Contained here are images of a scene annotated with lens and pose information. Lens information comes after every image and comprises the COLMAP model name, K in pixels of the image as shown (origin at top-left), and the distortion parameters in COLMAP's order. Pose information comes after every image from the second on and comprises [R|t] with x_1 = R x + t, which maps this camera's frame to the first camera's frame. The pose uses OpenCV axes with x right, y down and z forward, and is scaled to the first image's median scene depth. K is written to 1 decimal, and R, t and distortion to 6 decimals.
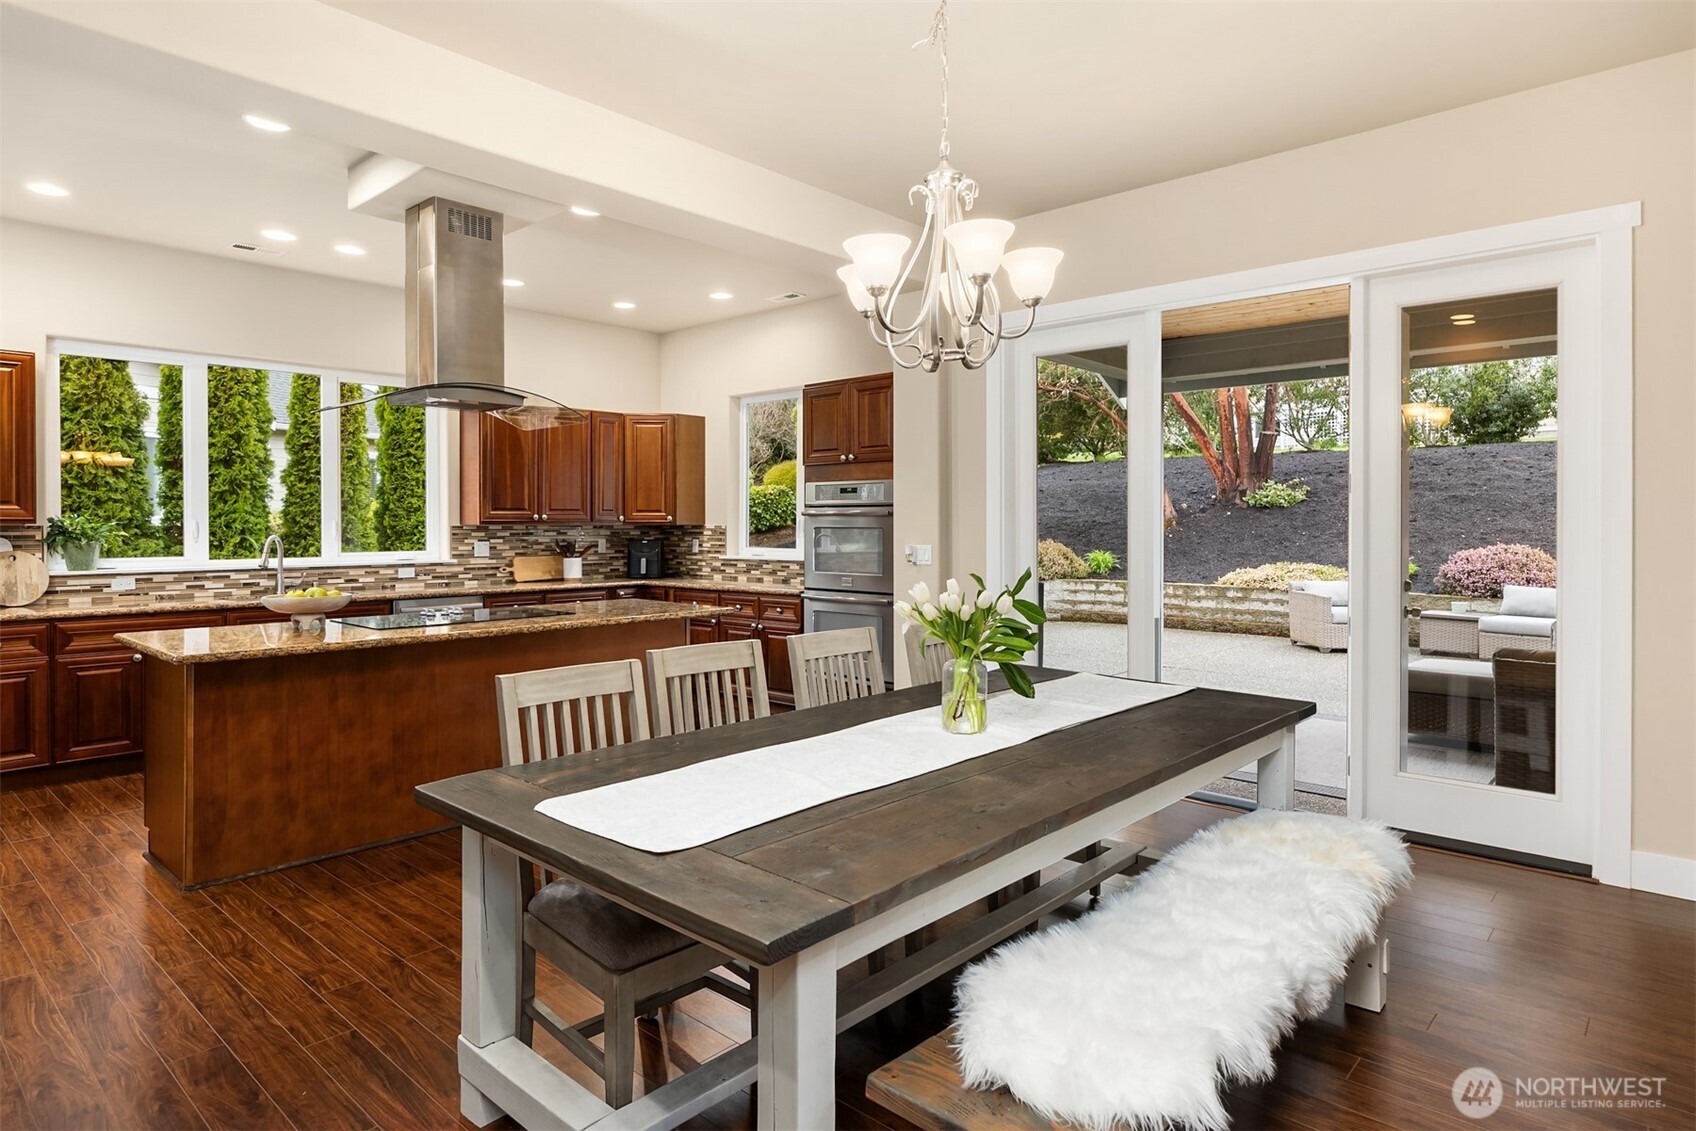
lens RADIAL K [[952.9, 0, 855.5], [0, 952.9, 527.0], [0, 0, 1]] dist [0.005043, 0.000206]
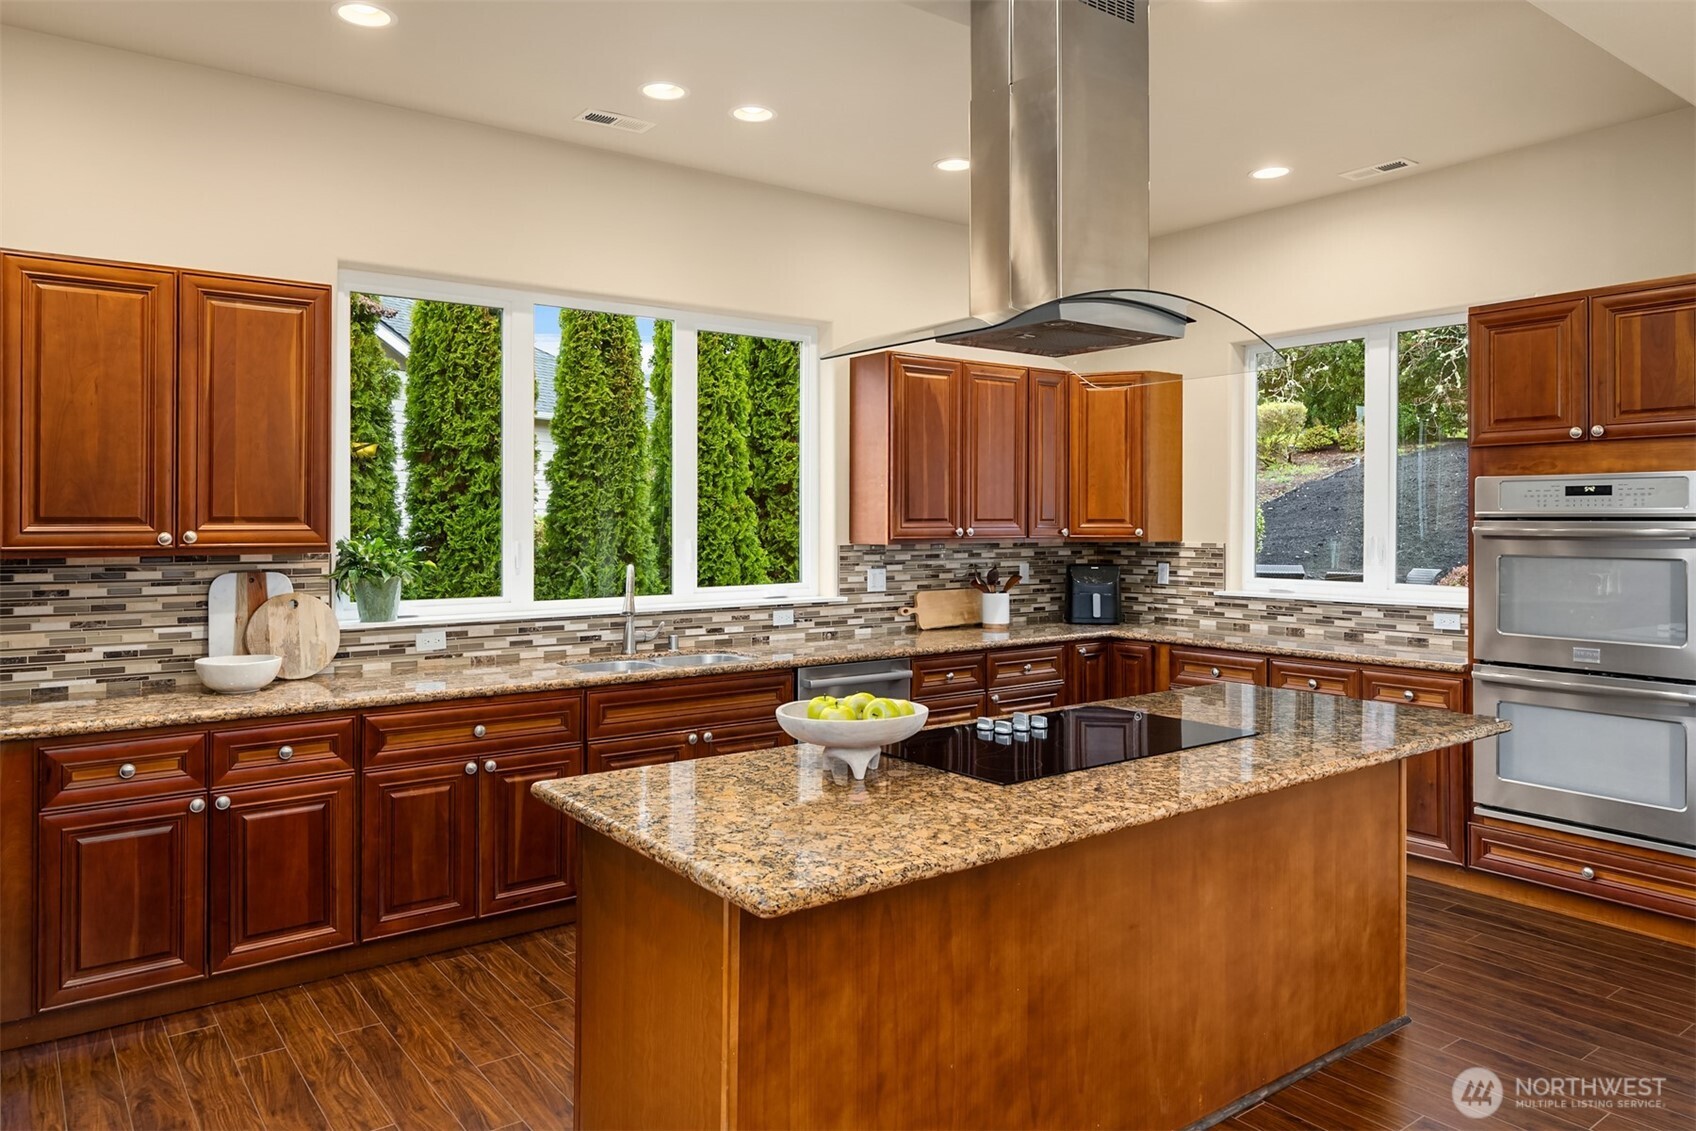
lens RADIAL K [[1134.8, 0, 846.0], [0, 1134.8, 506.0], [0, 0, 1]] dist [0.011270, 0.003120]
pose [[0.980888, -0.002264, -0.194559, -0.268137], [-0.000702, 0.999885, -0.015171, -0.016809], [0.194571, 0.015018, 0.980774, 0.232403]]
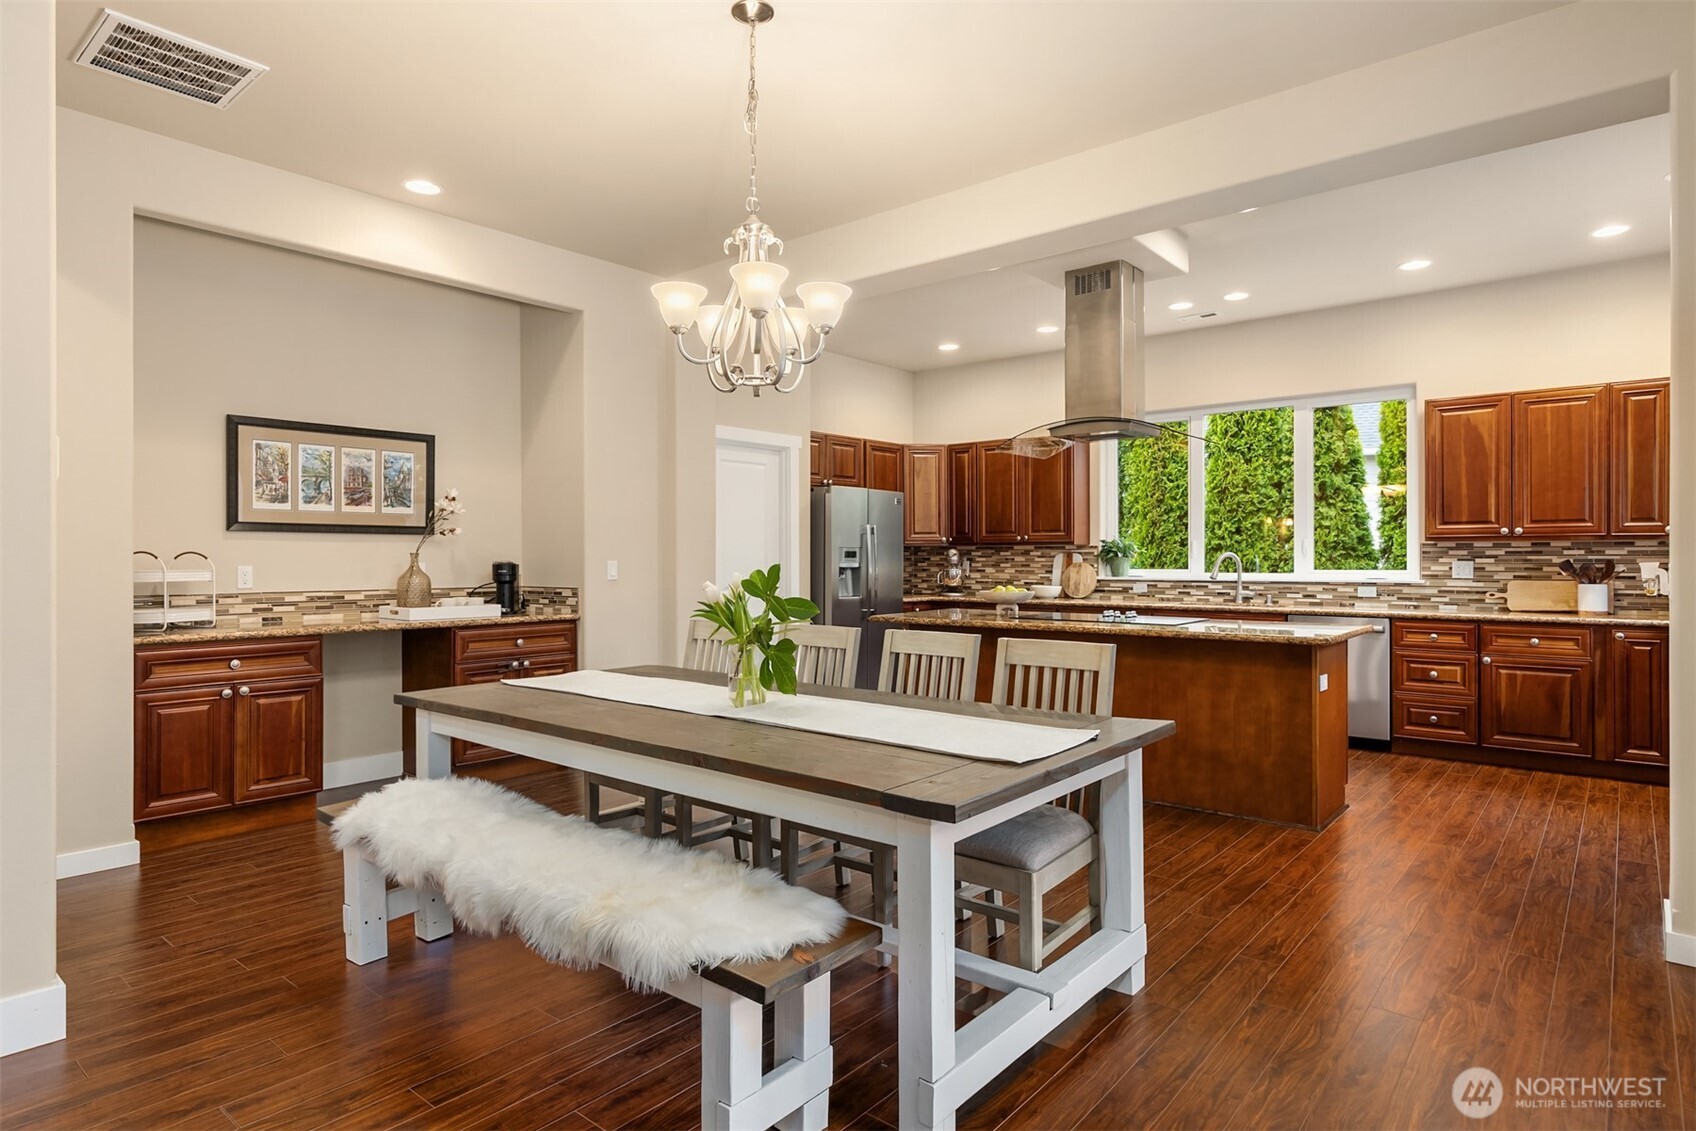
lens RADIAL K [[944.1, 0, 849.3], [0, 944.1, 555.8], [0, 0, 1]] dist [0.003476, 0.000039]
pose [[0.045113, -0.000360, -0.998982, 0.461582], [-0.000600, 1.000000, -0.000387, 0.011391], [0.998982, 0.000617, 0.045112, 0.413722]]
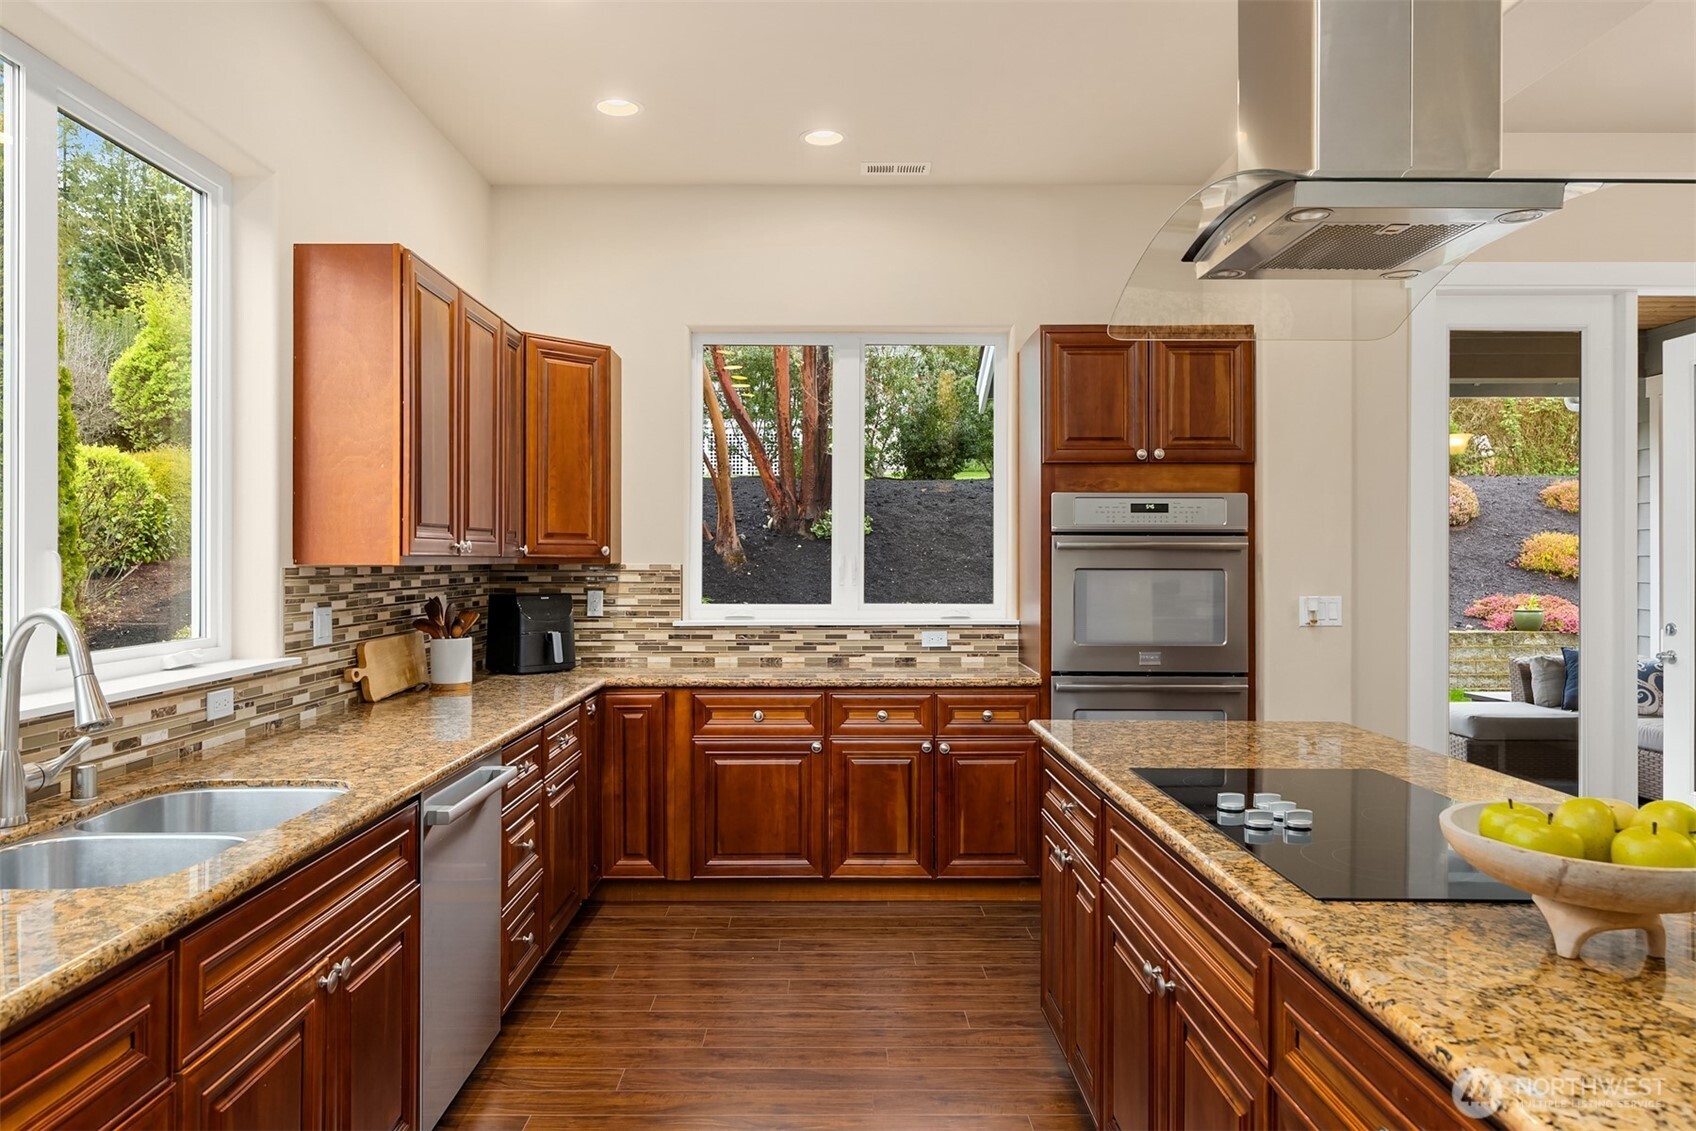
lens RADIAL K [[1133.8, 0, 845.3], [0, 1133.8, 557.0], [0, 0, 1]] dist [0.022499, 0.000892]
pose [[0.740250, 0.002668, 0.672326, -0.565935], [-0.000377, 0.999994, -0.003553, -0.004038], [-0.672331, 0.002377, 0.740247, 0.524777]]
